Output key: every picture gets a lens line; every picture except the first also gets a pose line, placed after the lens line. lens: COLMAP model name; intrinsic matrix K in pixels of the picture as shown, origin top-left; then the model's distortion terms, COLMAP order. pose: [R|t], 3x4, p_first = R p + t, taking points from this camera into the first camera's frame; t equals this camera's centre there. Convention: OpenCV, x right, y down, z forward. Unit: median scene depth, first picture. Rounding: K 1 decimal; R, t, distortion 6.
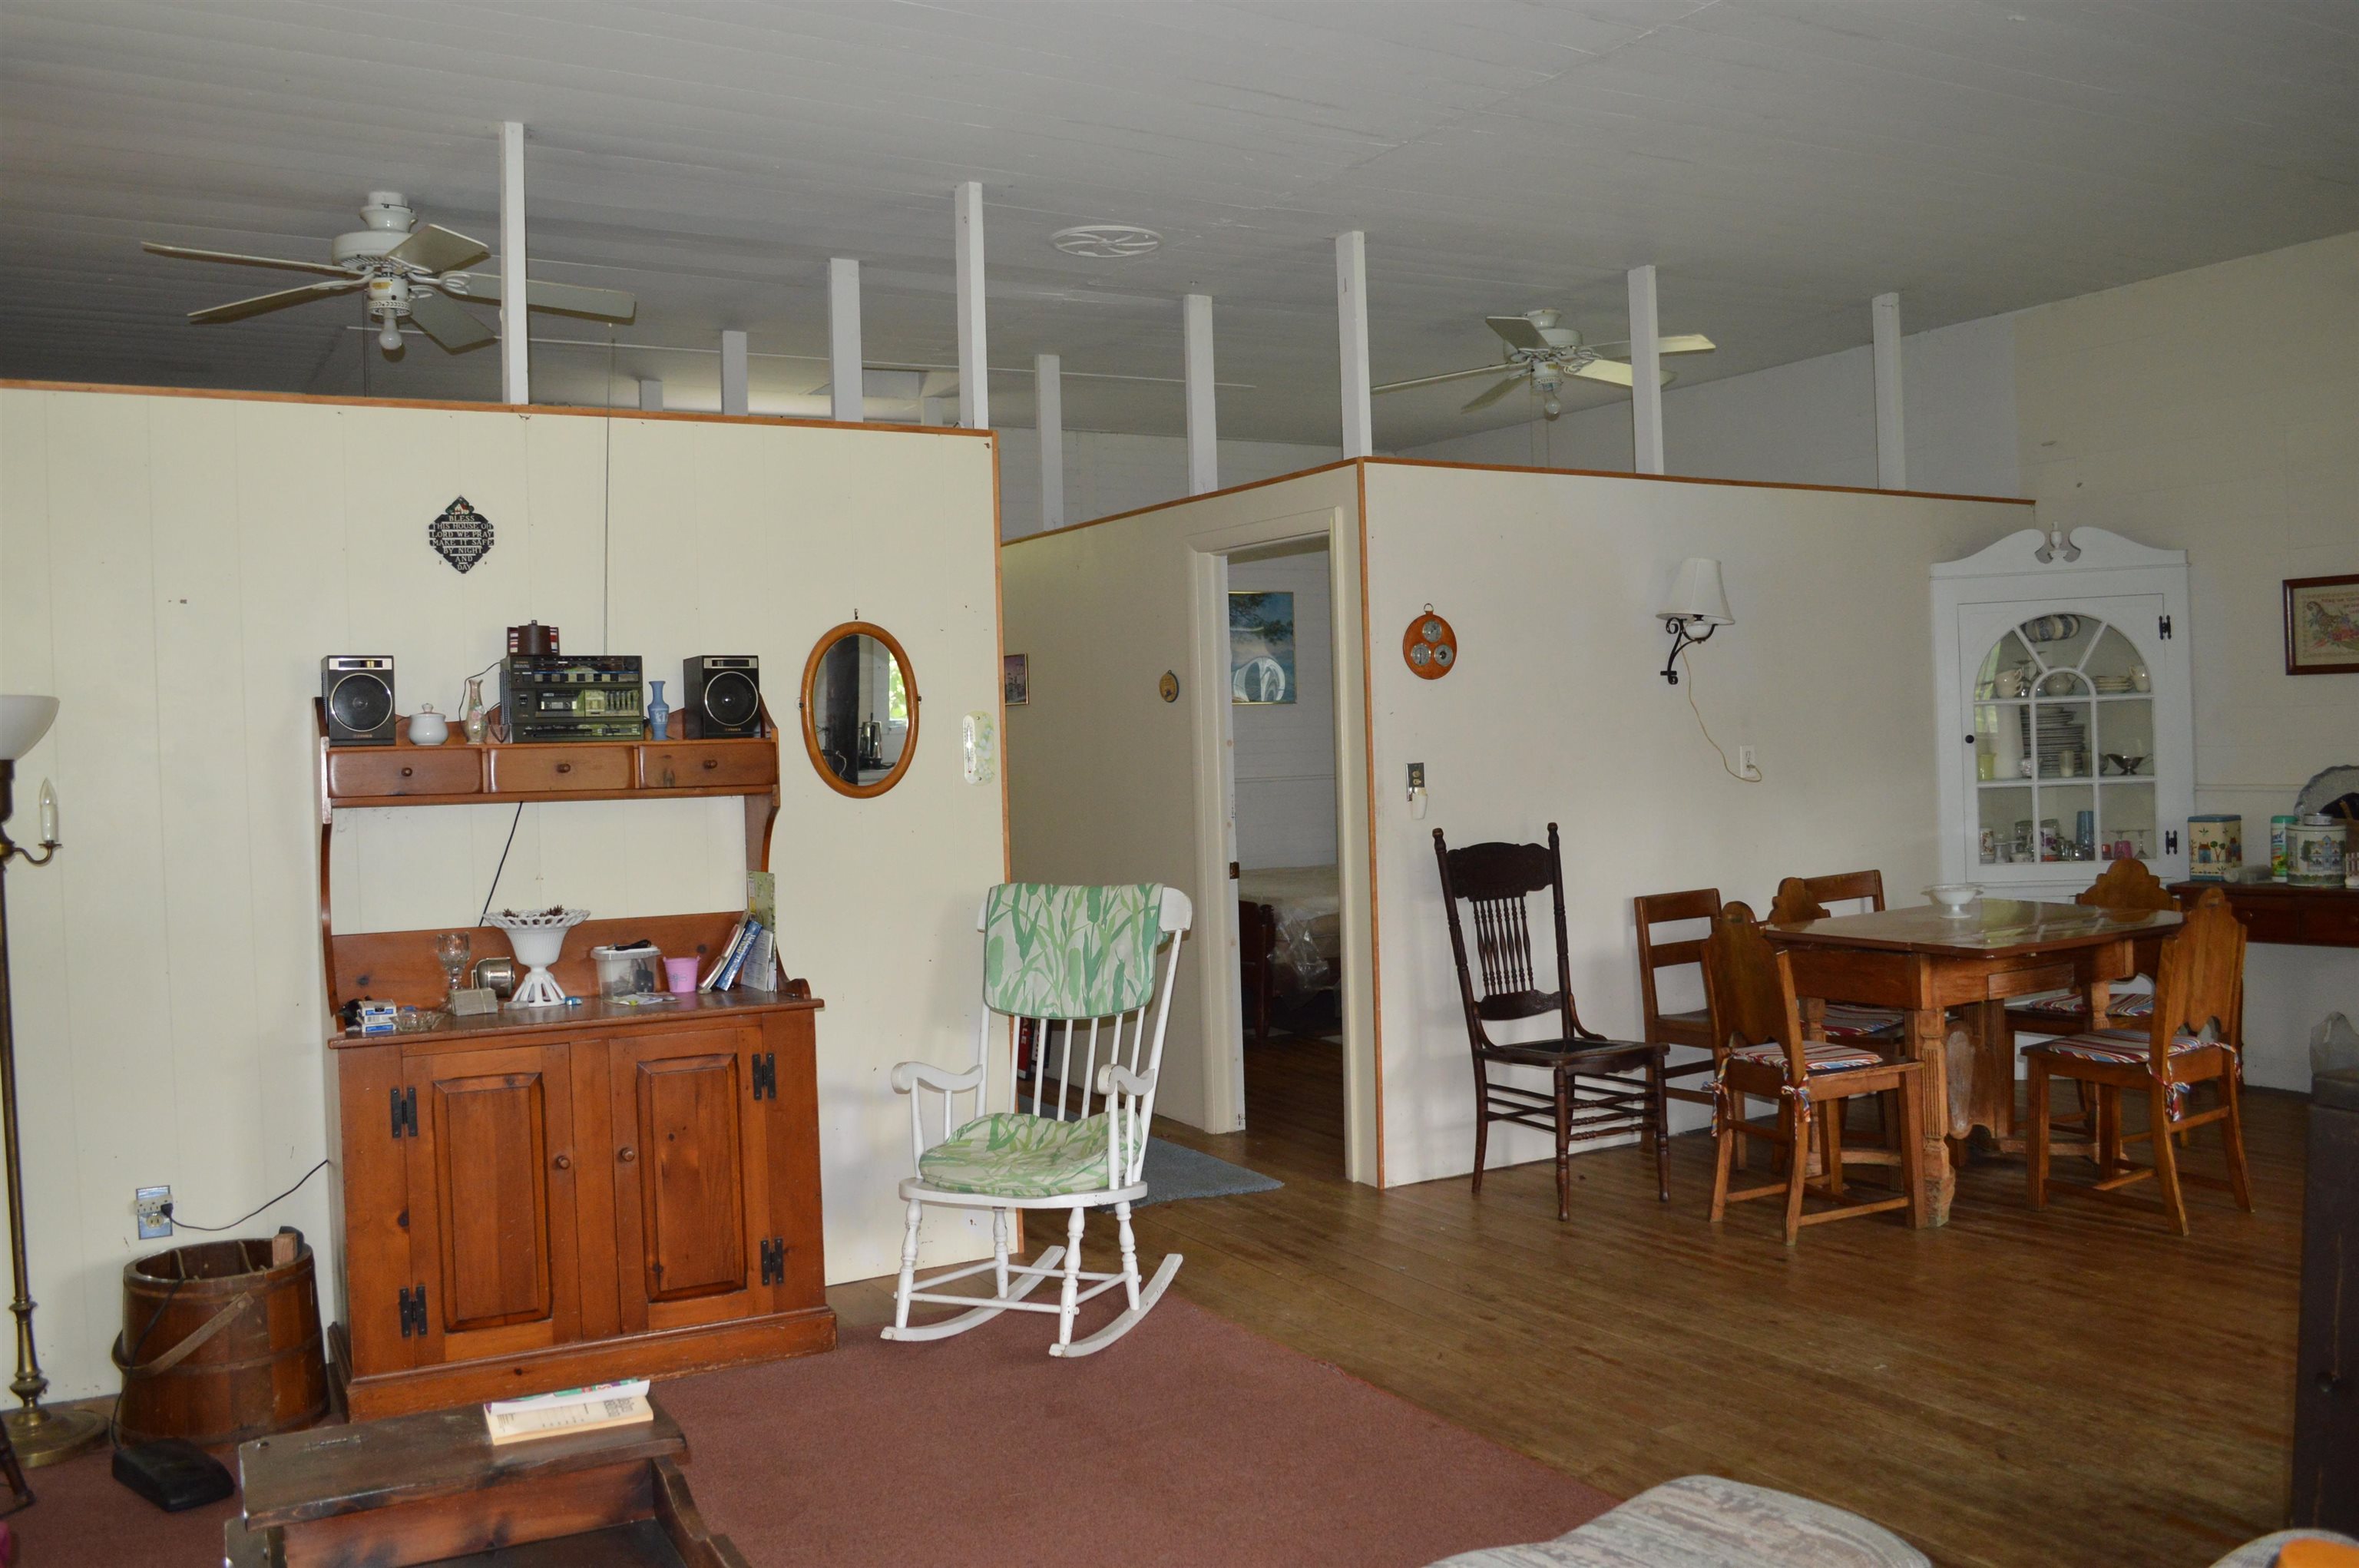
lens RADIAL K [[1879.0, 0, 1165.0], [0, 1879.0, 780.0], [0, 0, 1]] dist [-0.083331, 0.013157]
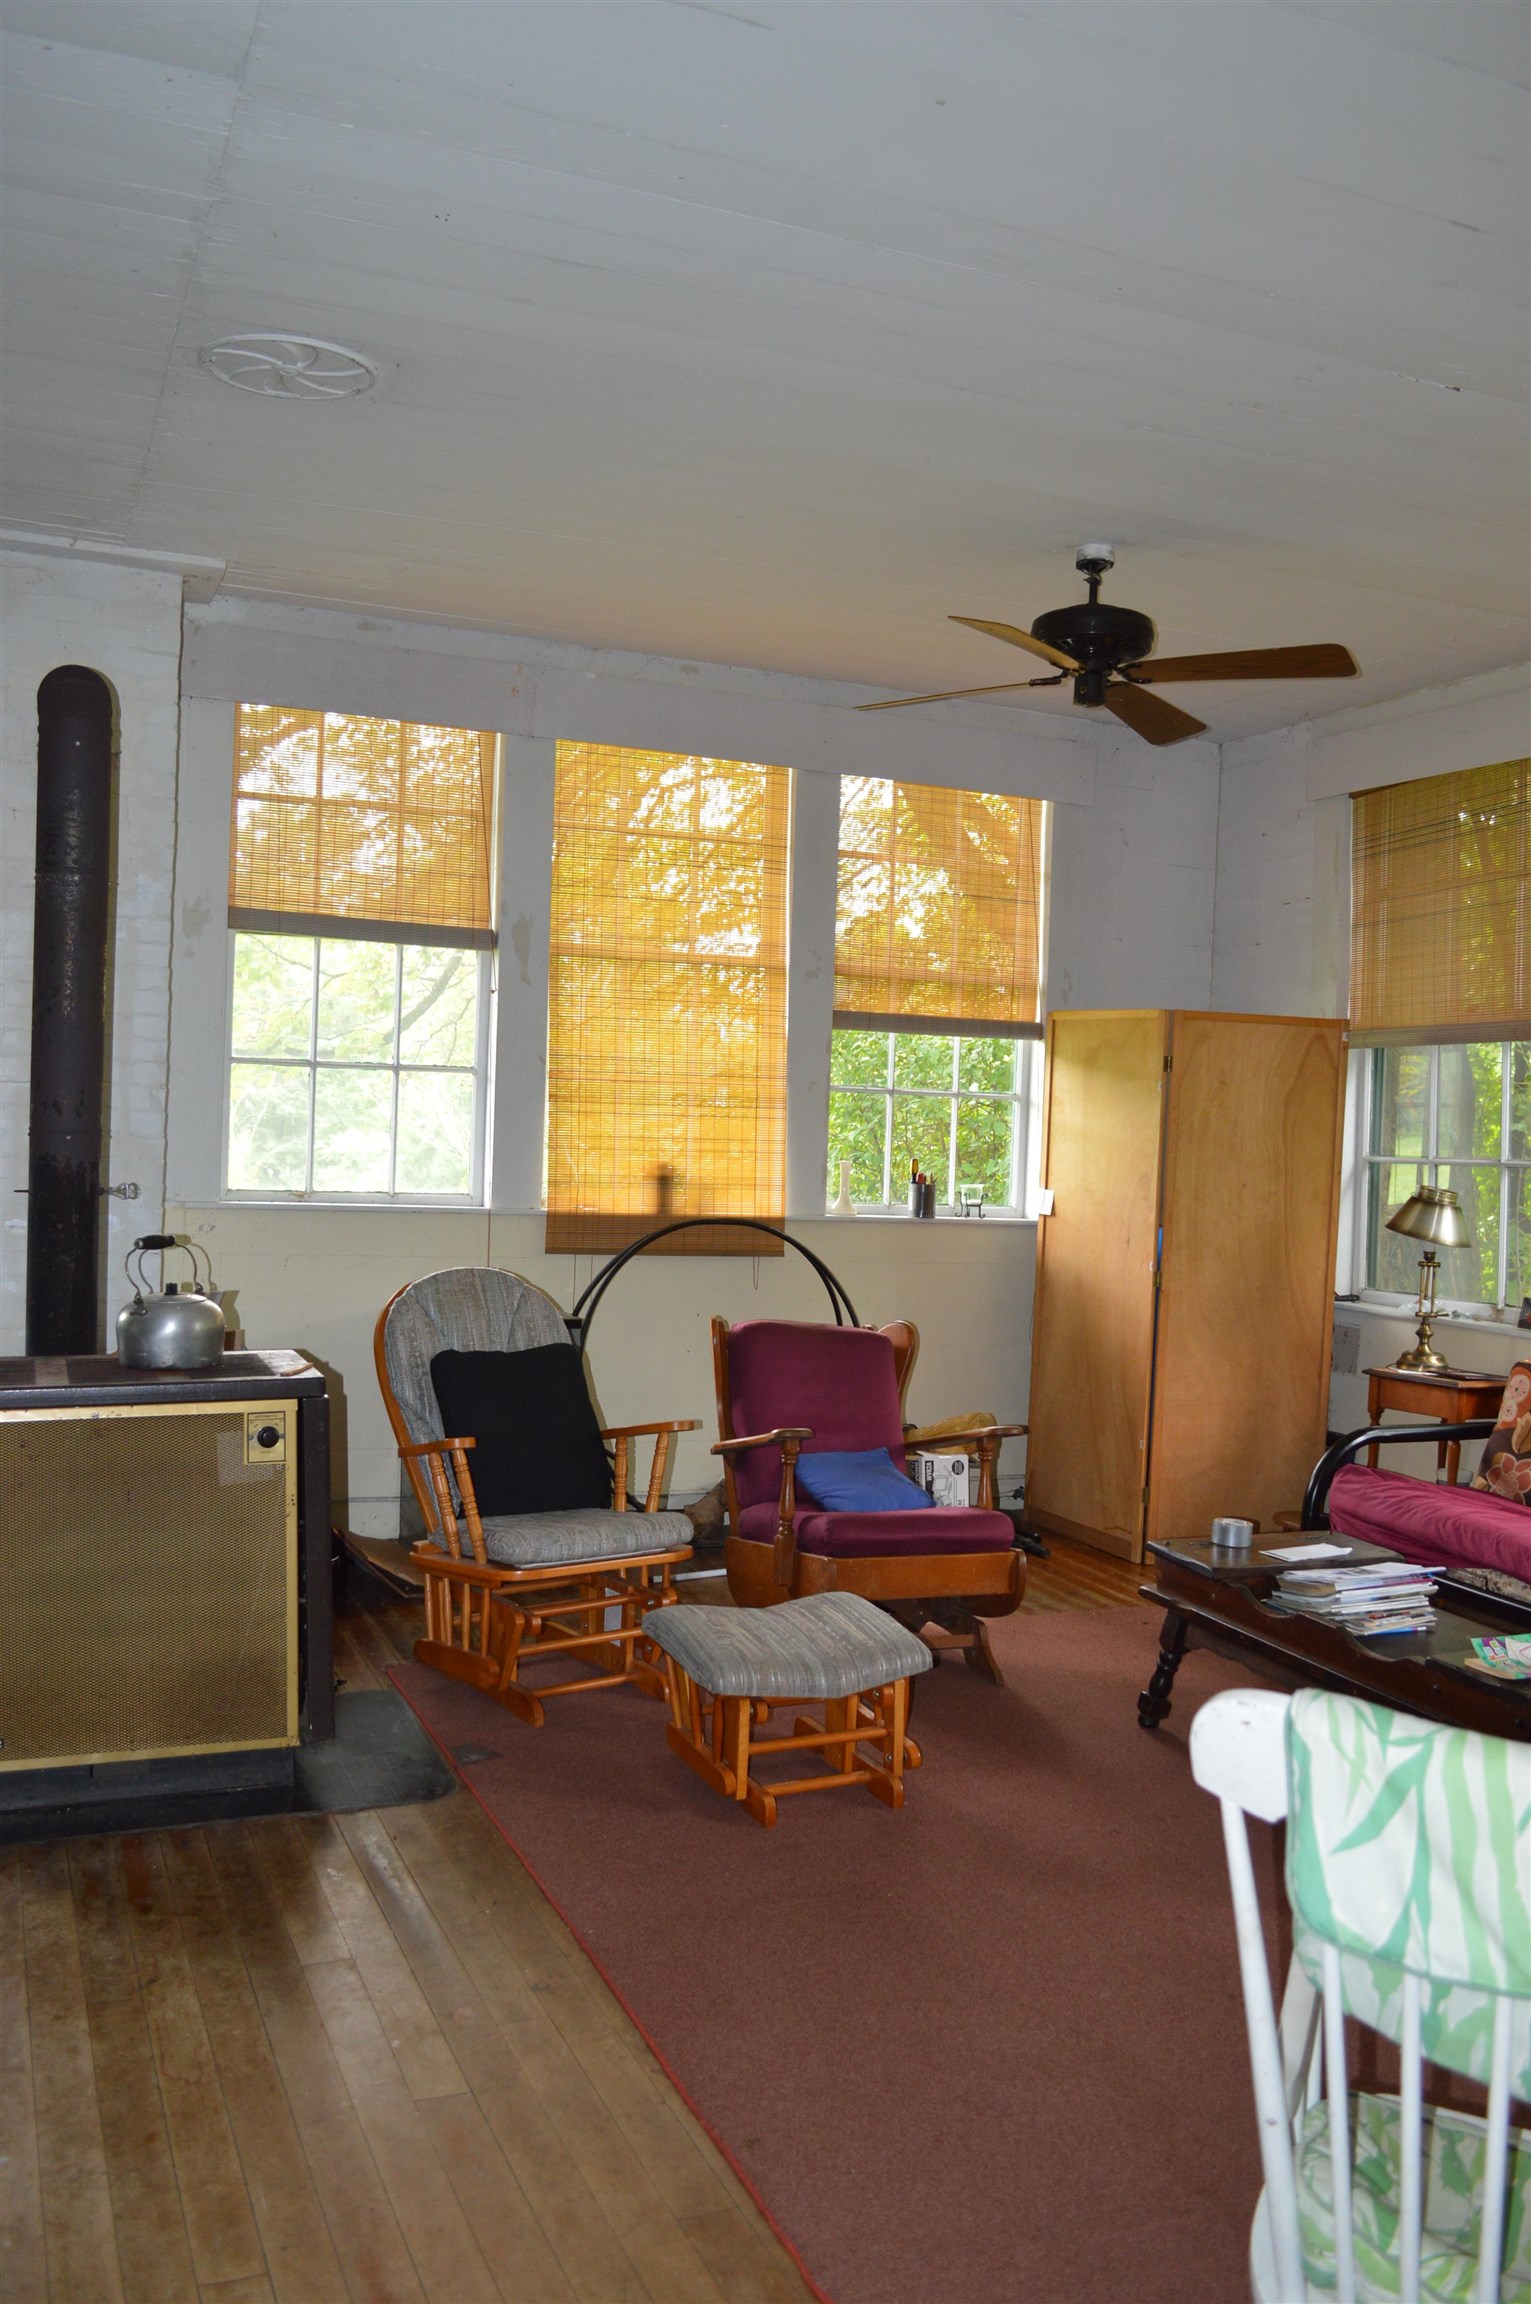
lens RADIAL K [[1835.3, 0, 754.4], [0, 1835.3, 1185.3], [0, 0, 1]] dist [-0.083331, 0.013157]
pose [[-0.993911, -0.005484, 0.110045, 0.046787], [0.000382, 0.998583, 0.053215, -0.036360], [-0.110181, 0.052933, -0.992501, 1.112852]]
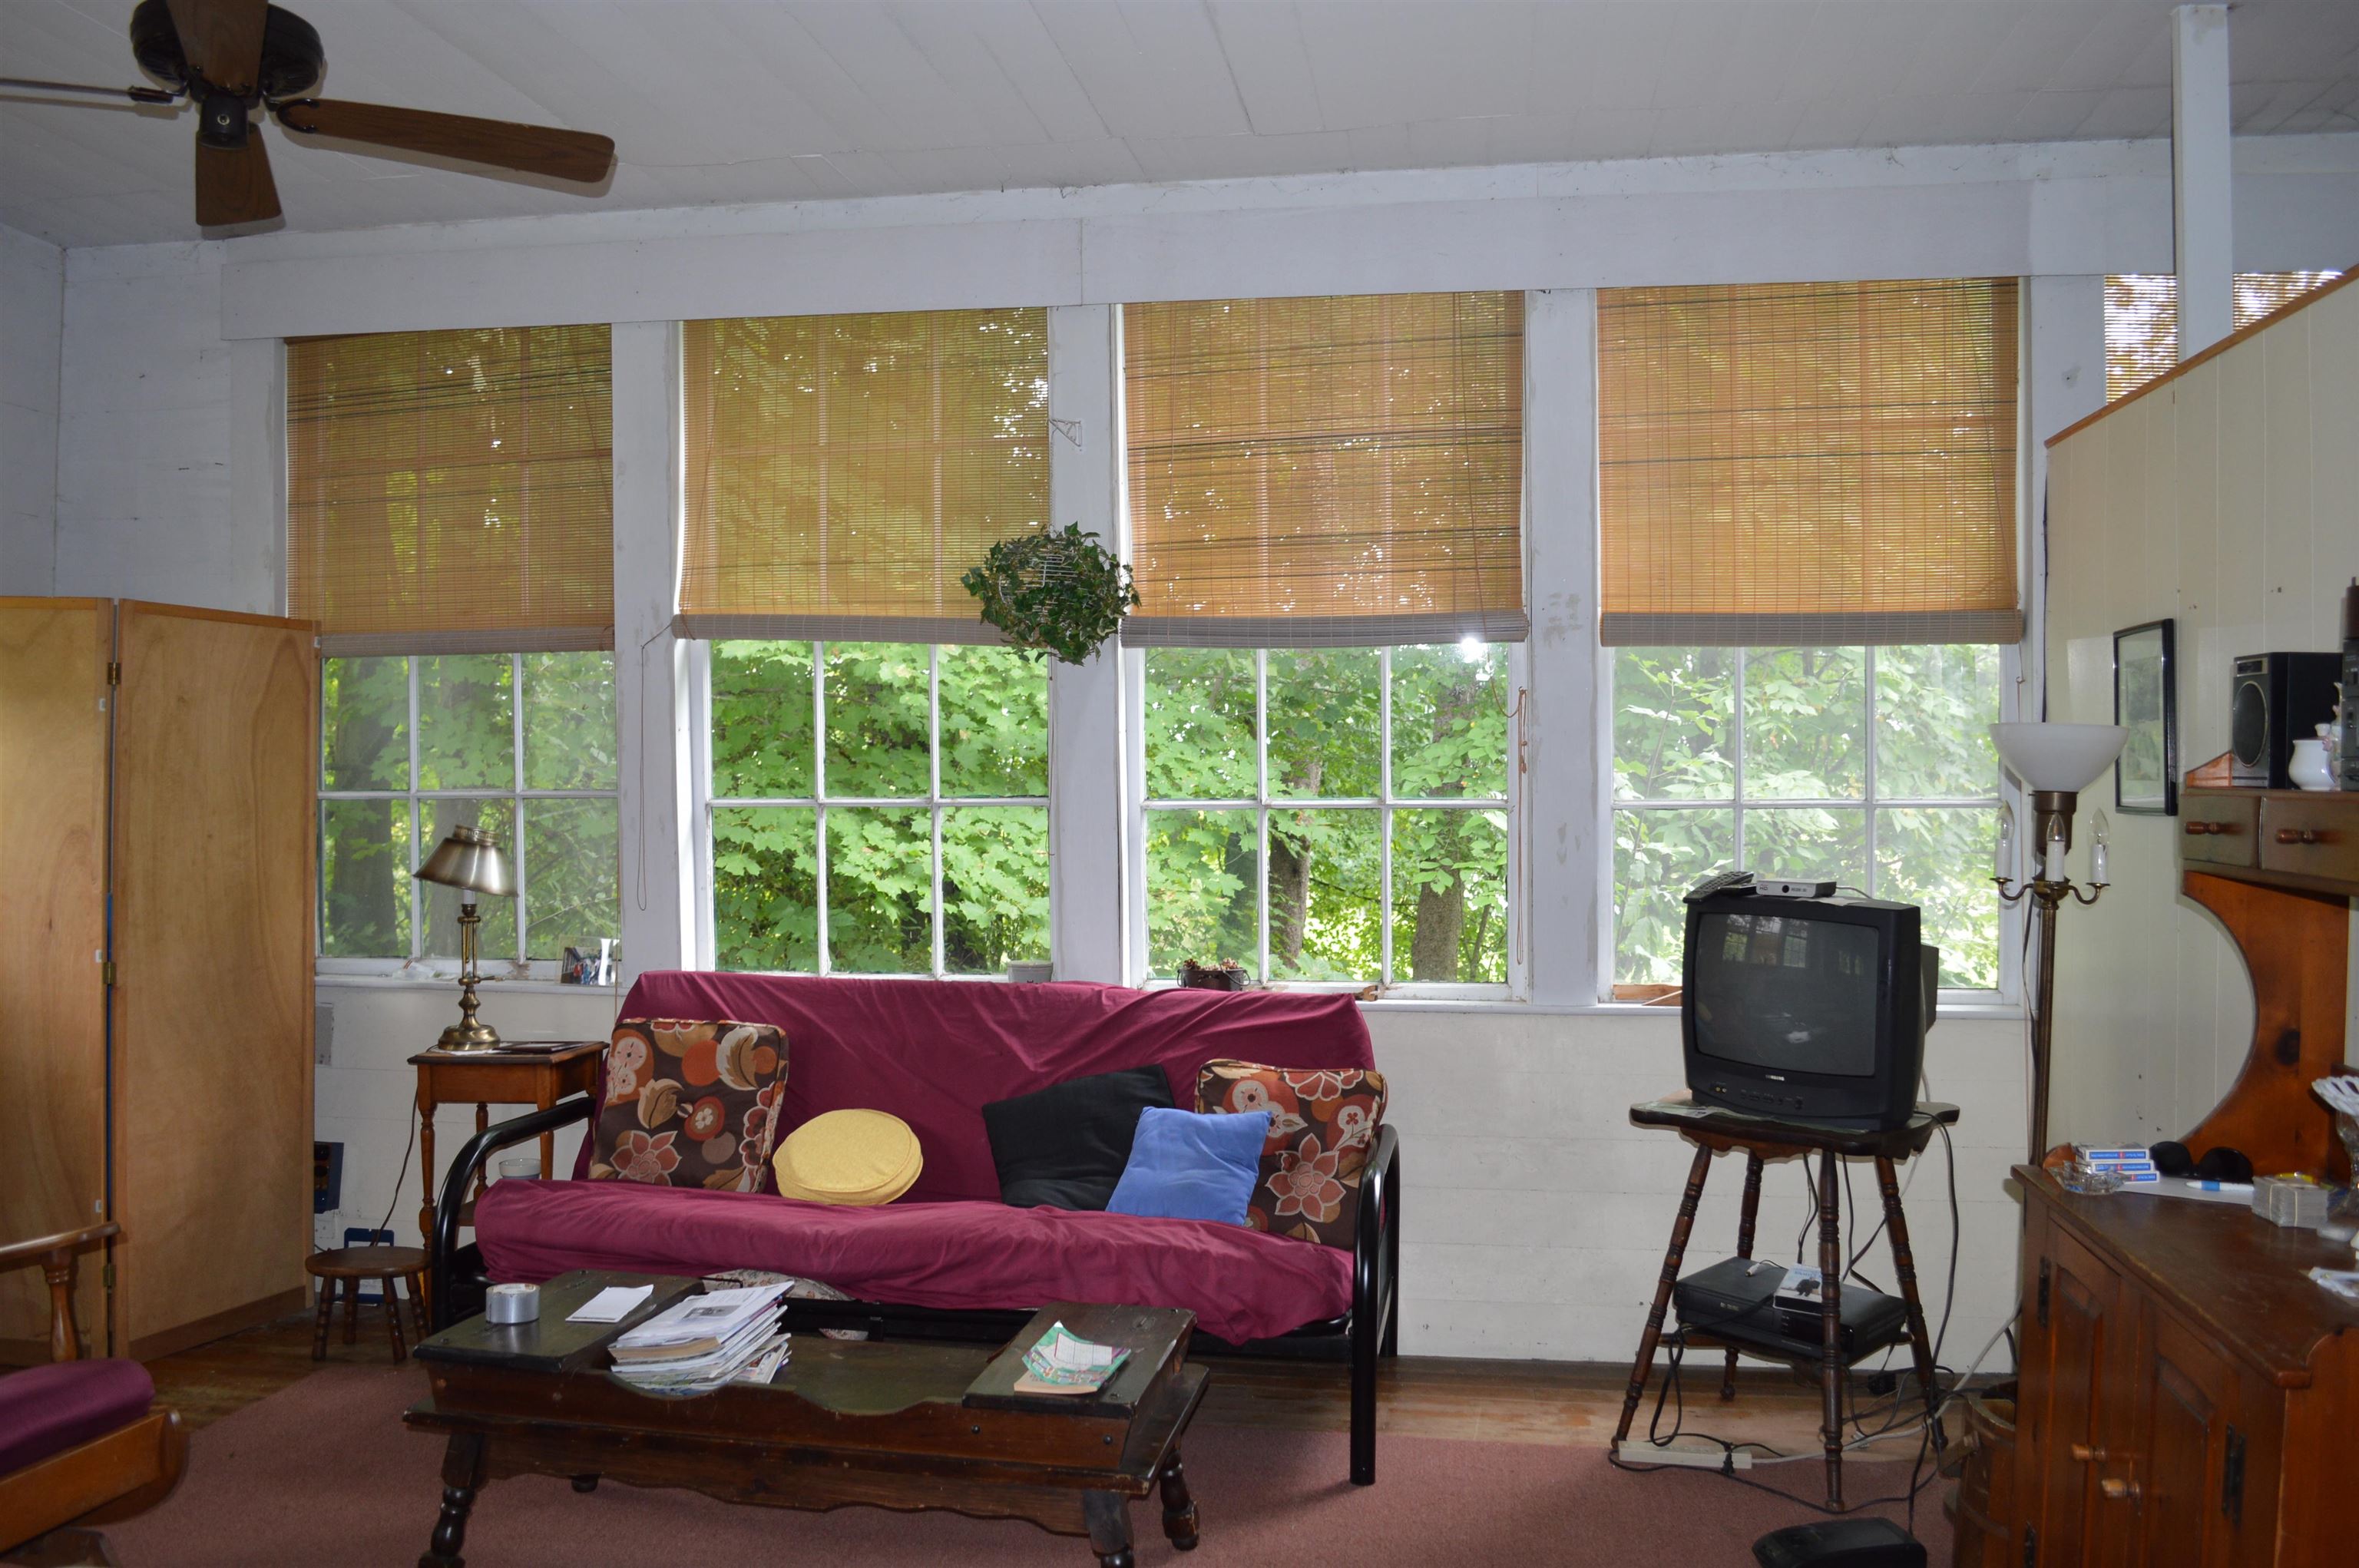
lens RADIAL K [[1879.0, 0, 1160.5], [0, 1879.0, 775.5], [0, 0, 1]] dist [-0.083331, 0.013157]
pose [[-0.621883, 0.024914, -0.782714, 0.262008], [-0.001900, 0.999443, 0.033322, -0.033816], [0.783108, 0.022209, -0.621489, 0.839652]]
